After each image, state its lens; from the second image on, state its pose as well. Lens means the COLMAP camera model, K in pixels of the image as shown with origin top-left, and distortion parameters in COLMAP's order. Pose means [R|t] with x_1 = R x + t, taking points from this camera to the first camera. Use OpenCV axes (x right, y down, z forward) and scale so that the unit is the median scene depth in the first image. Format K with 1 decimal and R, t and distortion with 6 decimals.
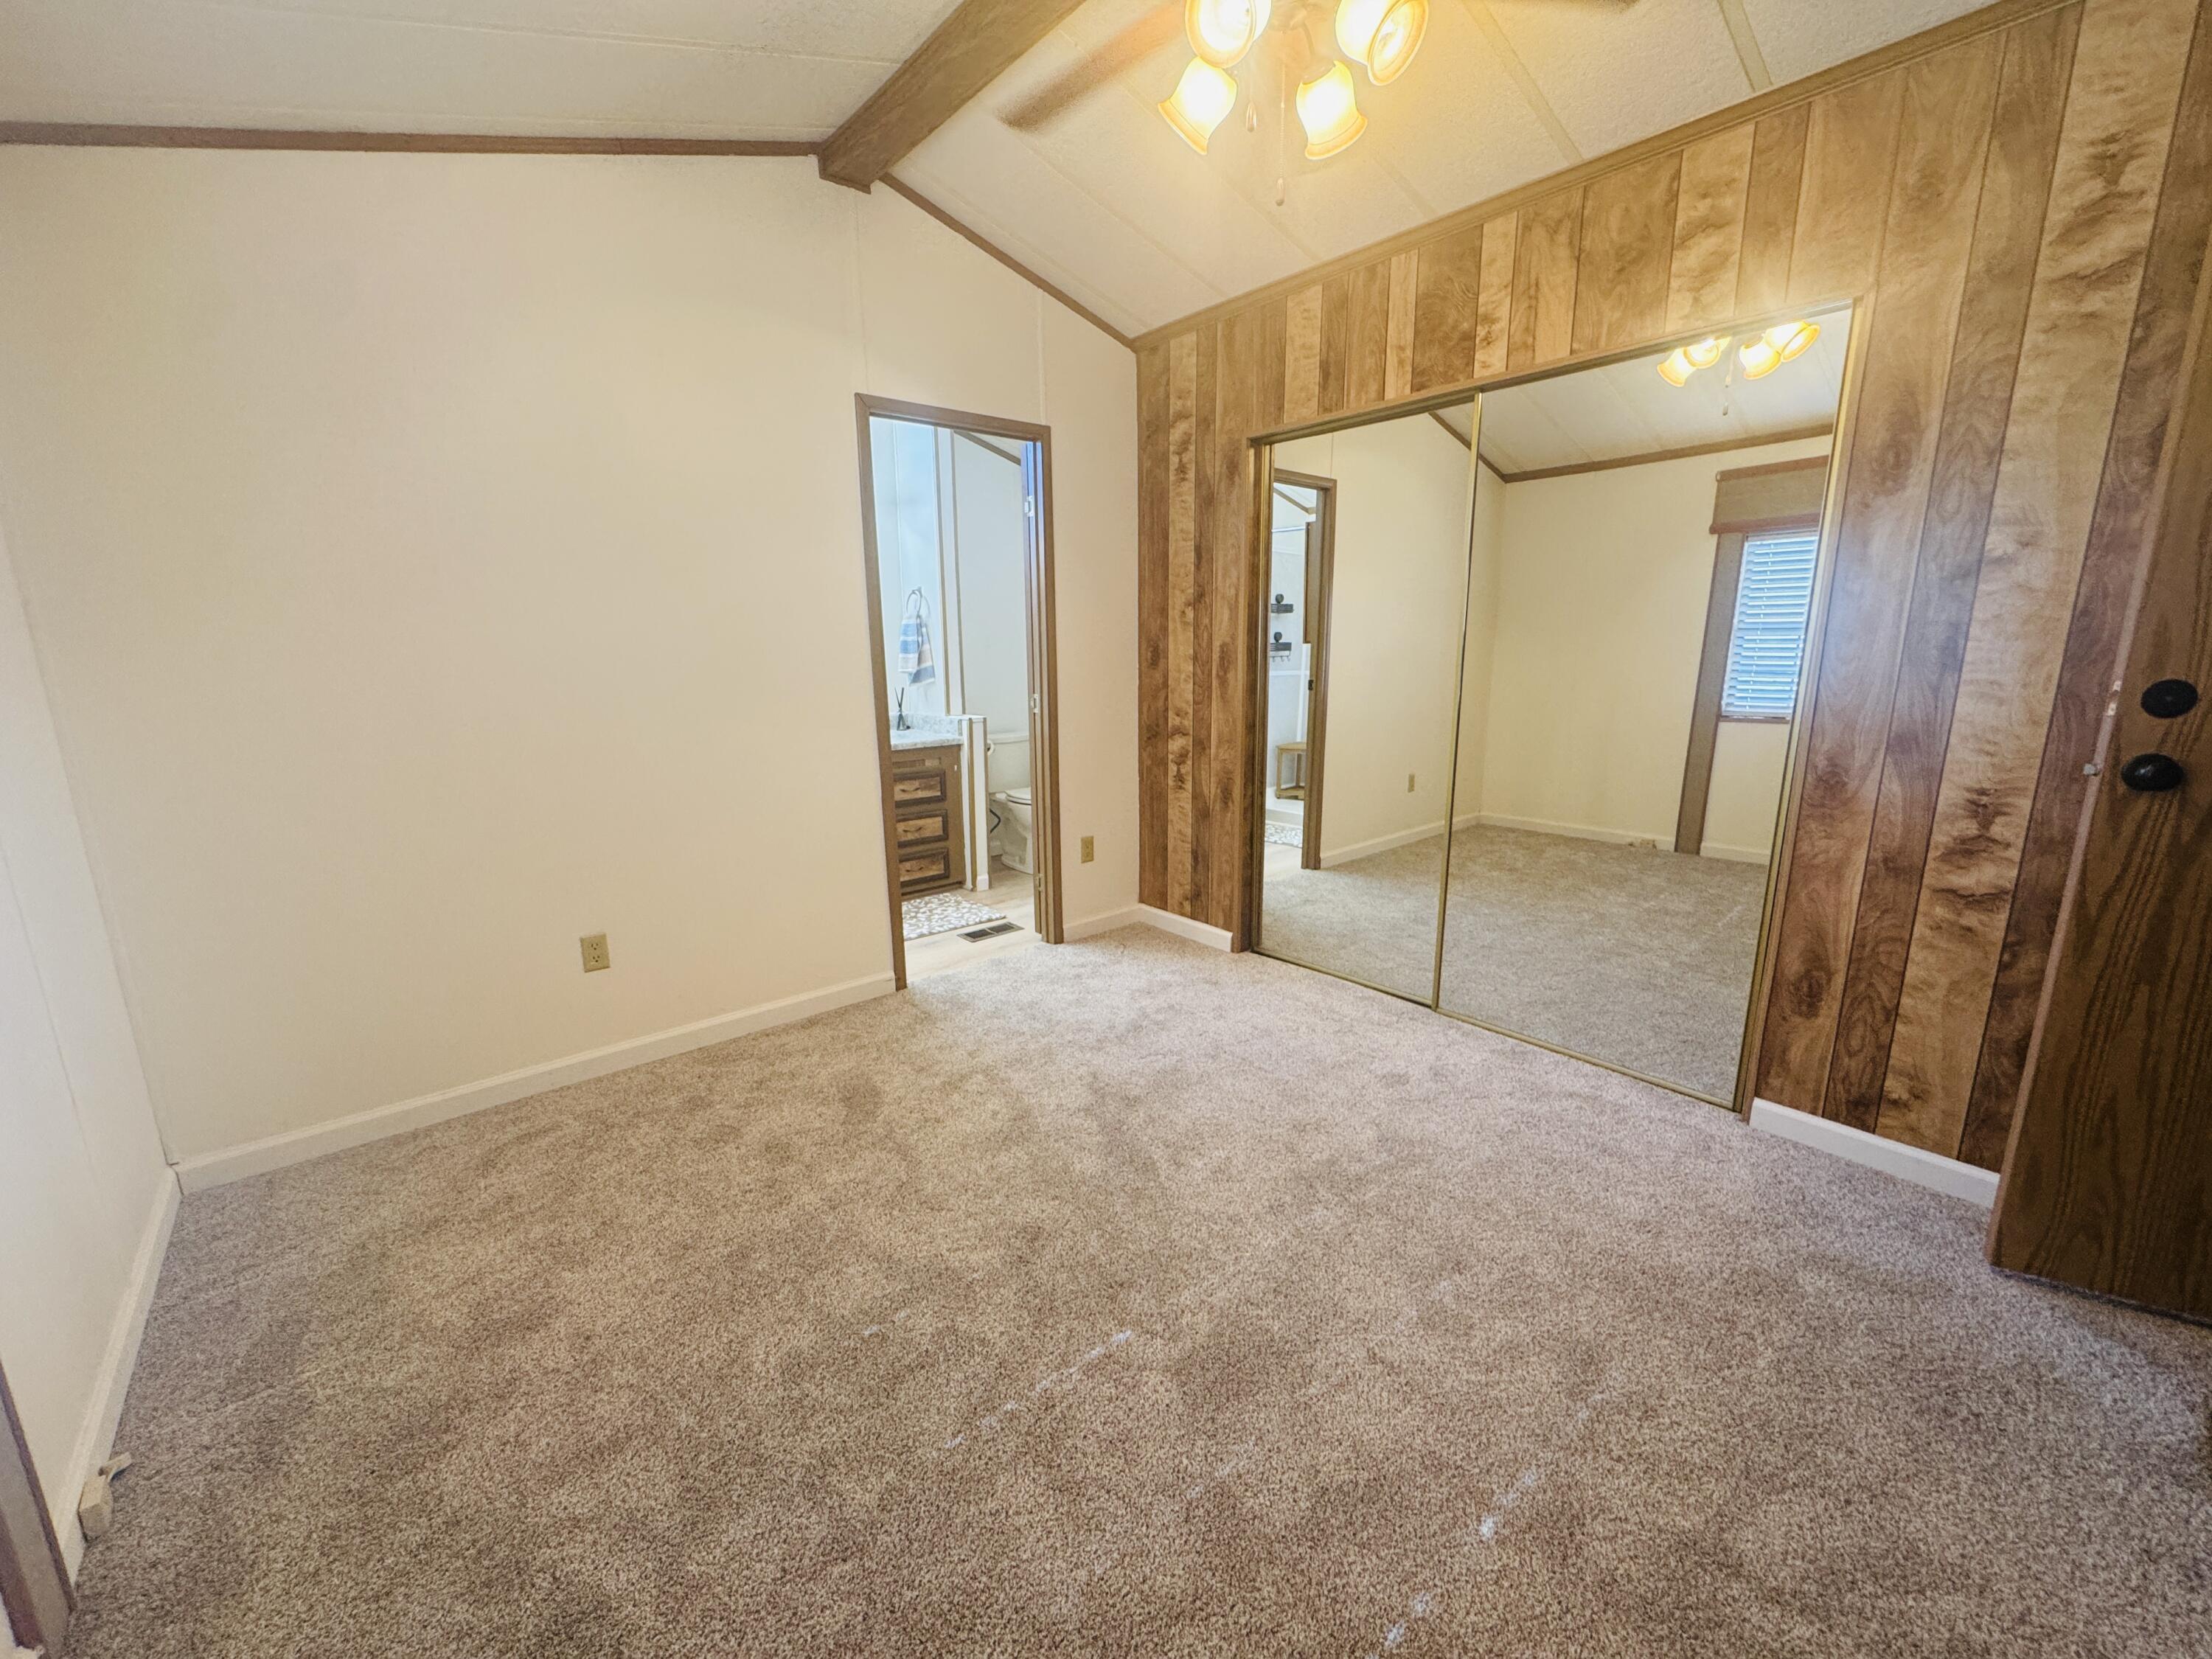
lens RADIAL K [[886.6, 0, 1092.7], [0, 886.6, 832.5], [0, 0, 1]] dist [-0.002630, -0.000100]
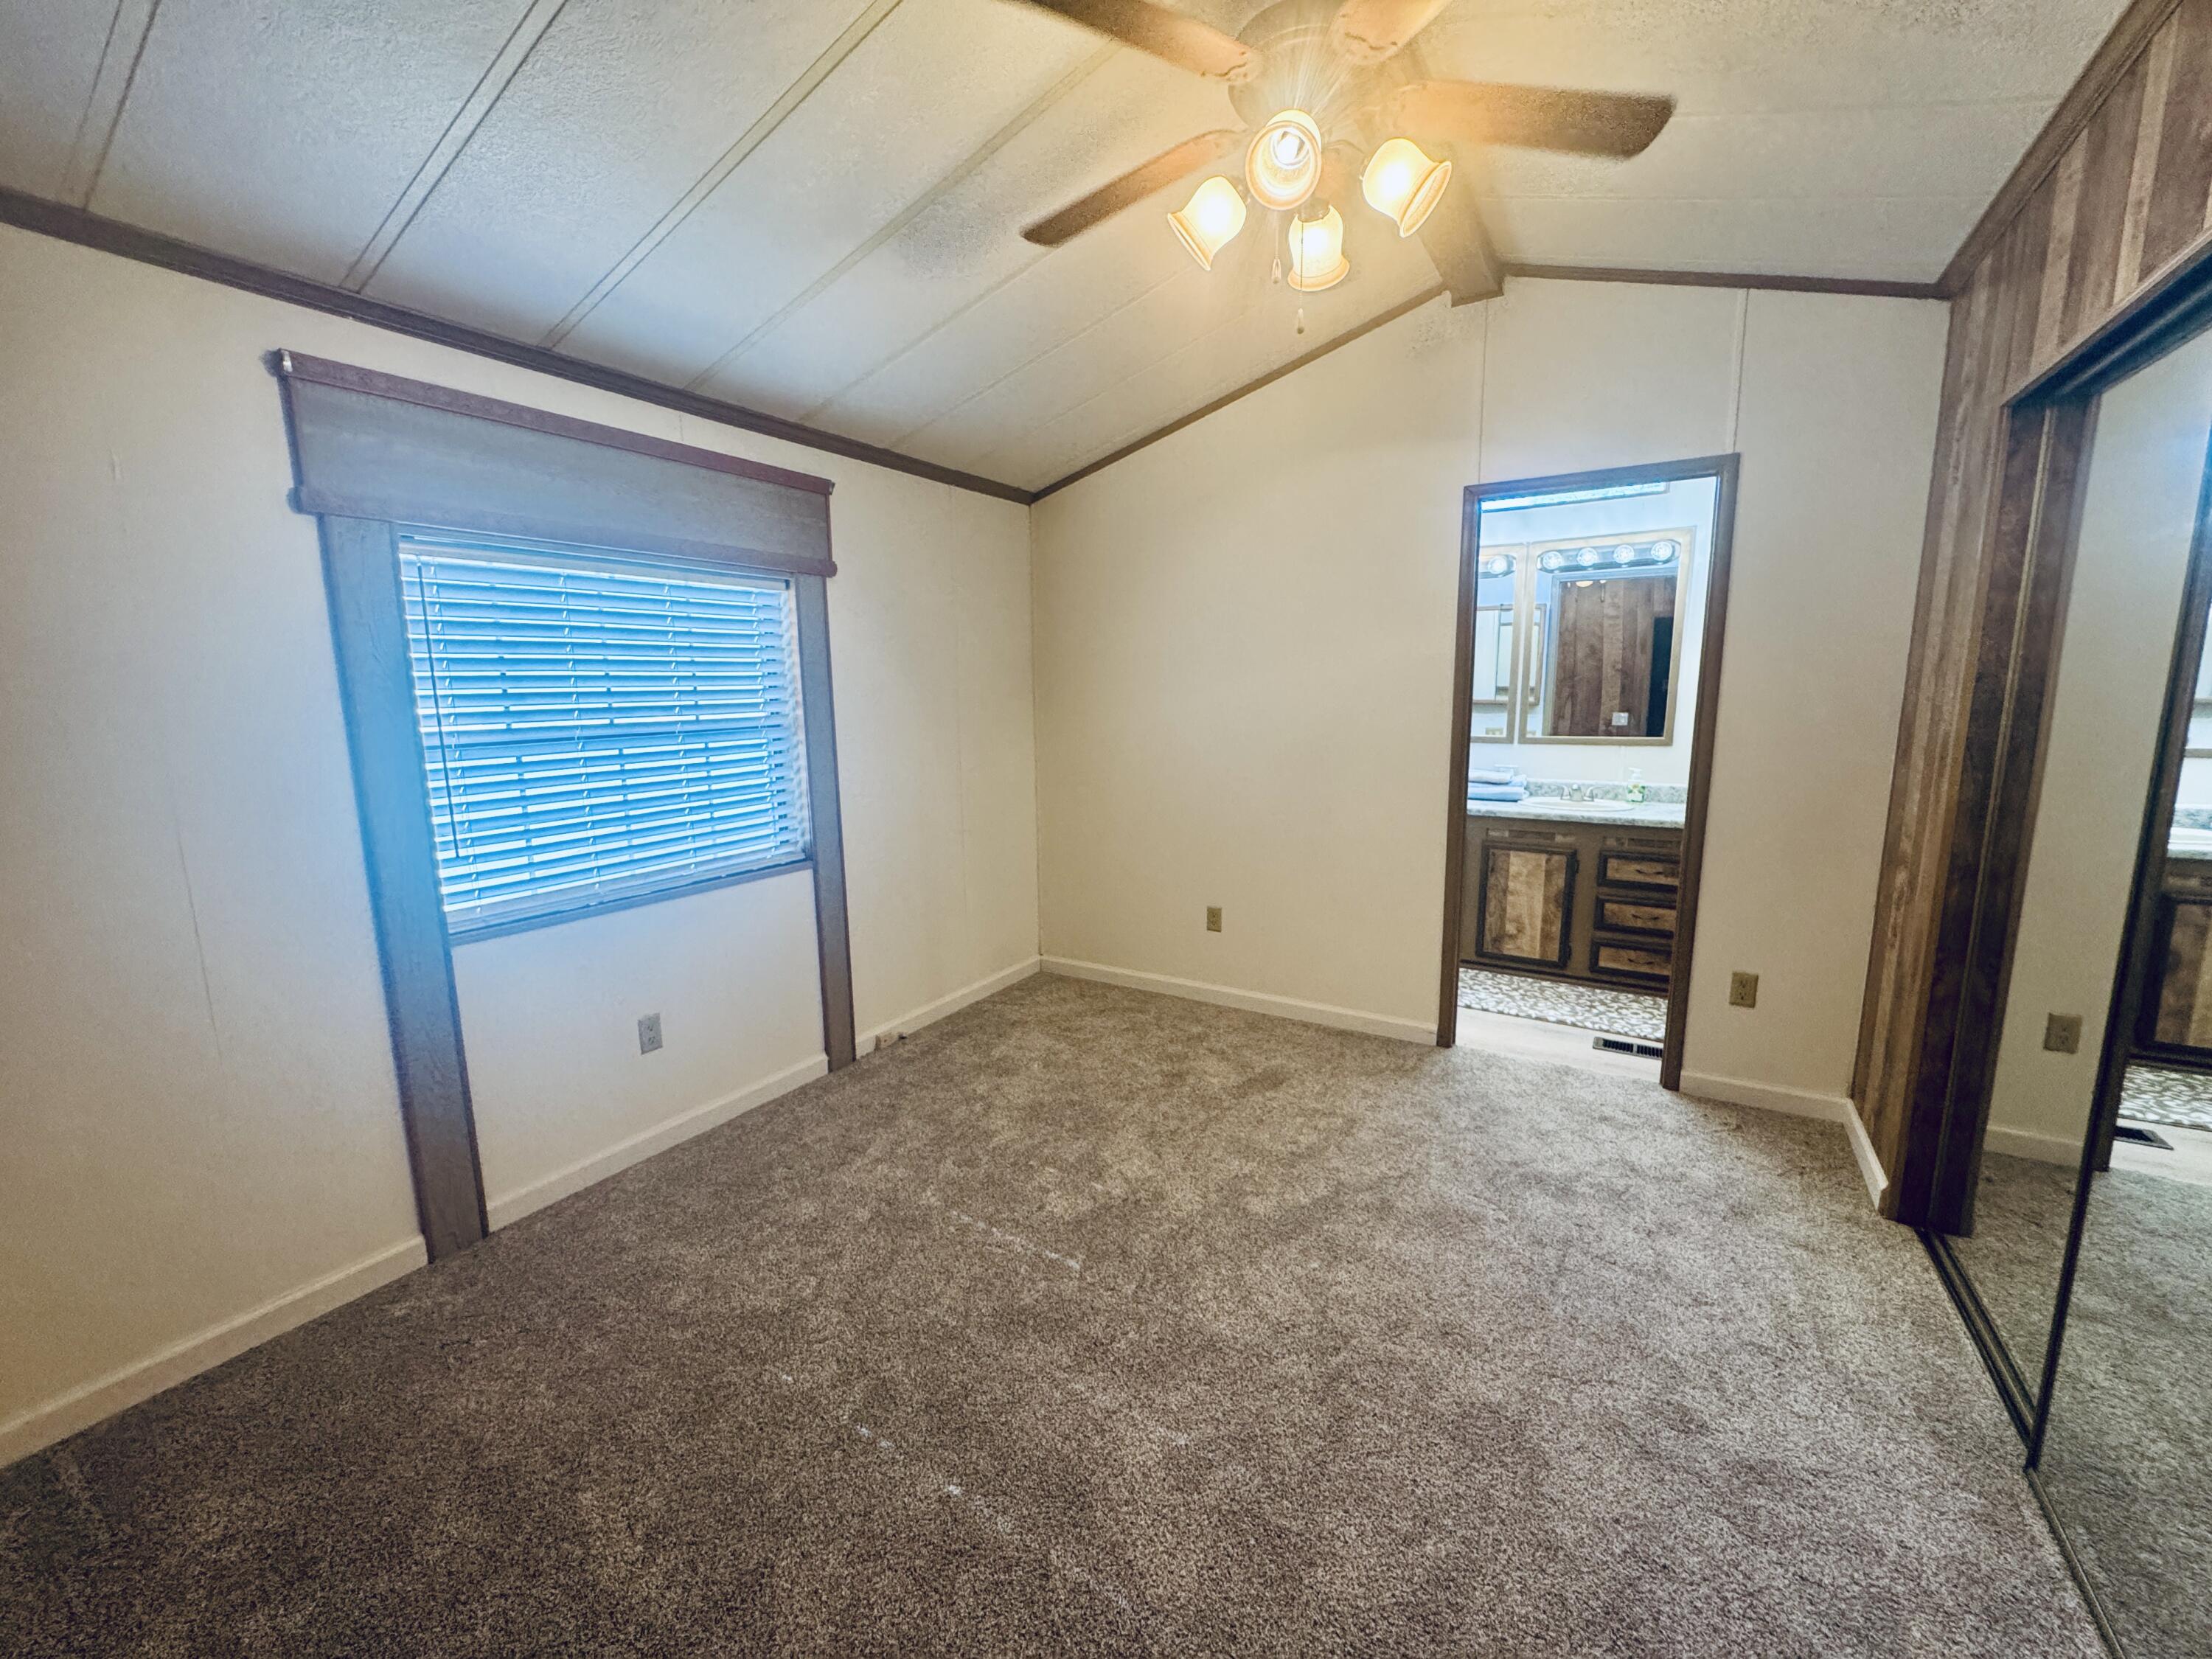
lens RADIAL K [[886.6, 0, 1108.0], [0, 886.6, 828.8], [0, 0, 1]] dist [-0.002630, -0.000100]
pose [[0.310652, 0.158946, -0.937140, 0.582495], [-0.191685, 0.976140, 0.102019, -0.100272], [0.930995, 0.147943, 0.333707, 0.256549]]
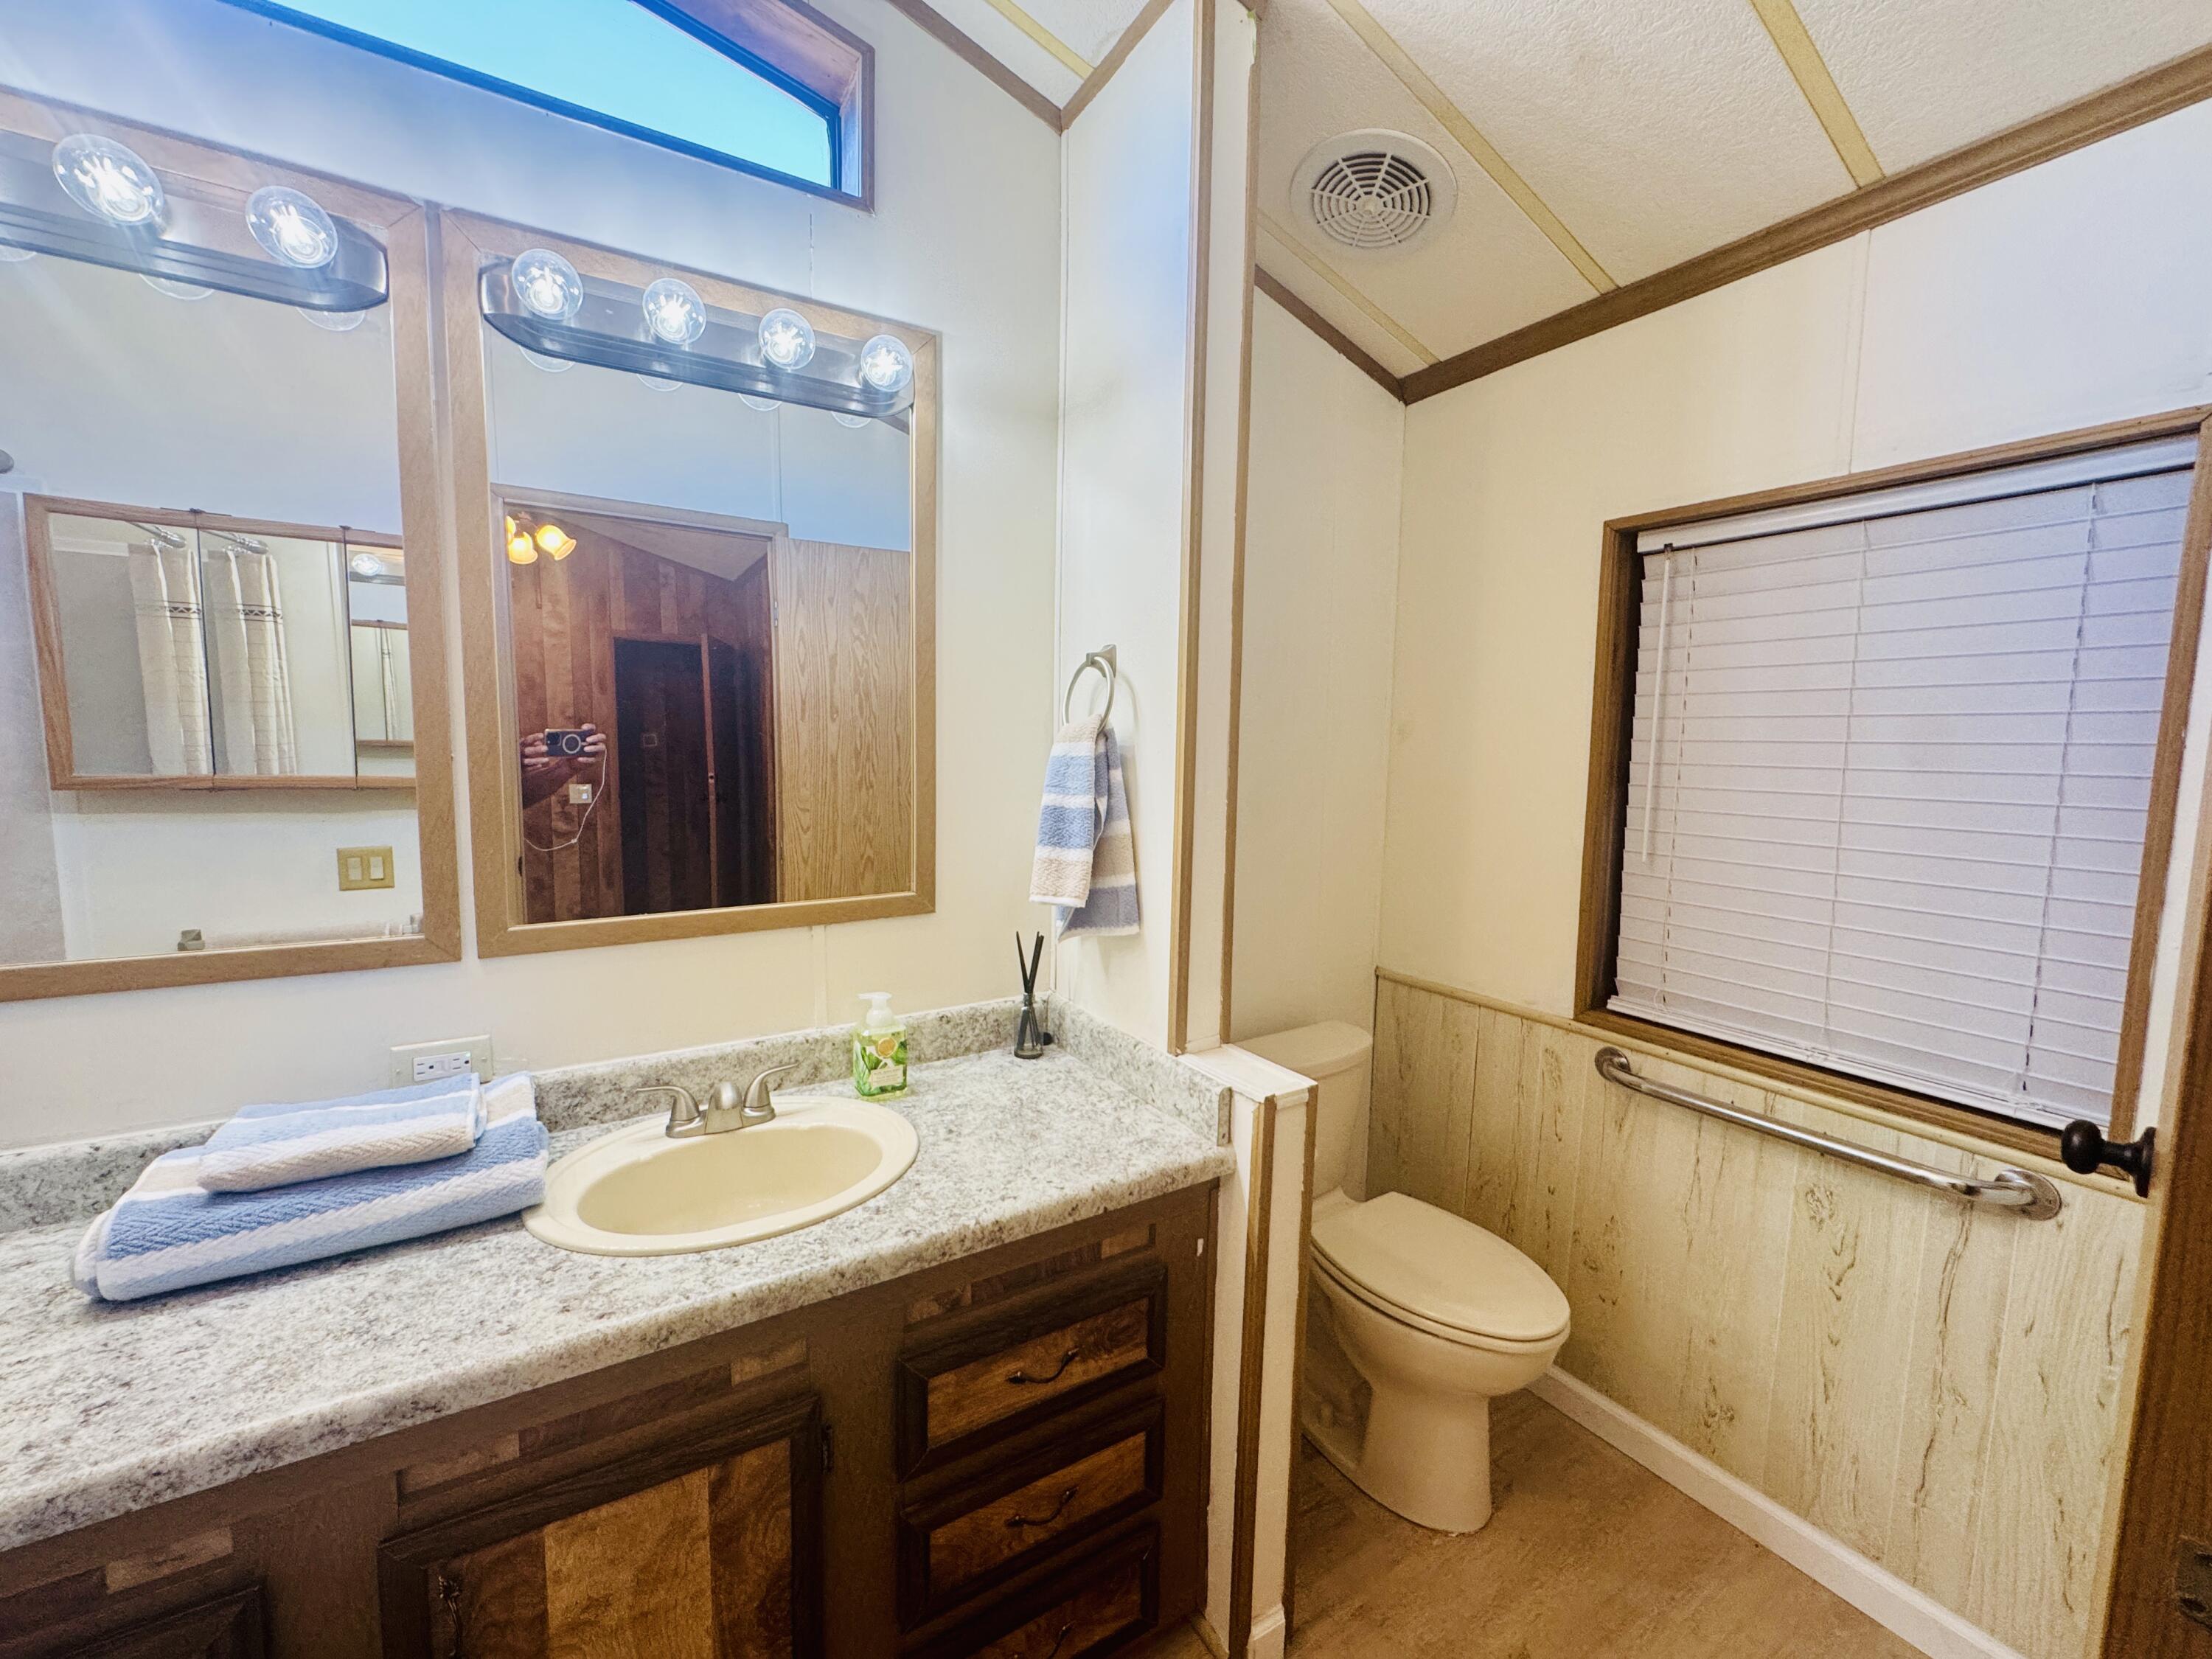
lens RADIAL K [[886.6, 0, 1109.6], [0, 886.6, 829.5], [0, 0, 1]] dist [-0.002630, -0.000100]
pose [[0.990605, 0.043497, -0.129649, -0.205150], [-0.058758, 0.991473, -0.116313, -0.233627], [0.123484, 0.122838, 0.984714, 0.935099]]
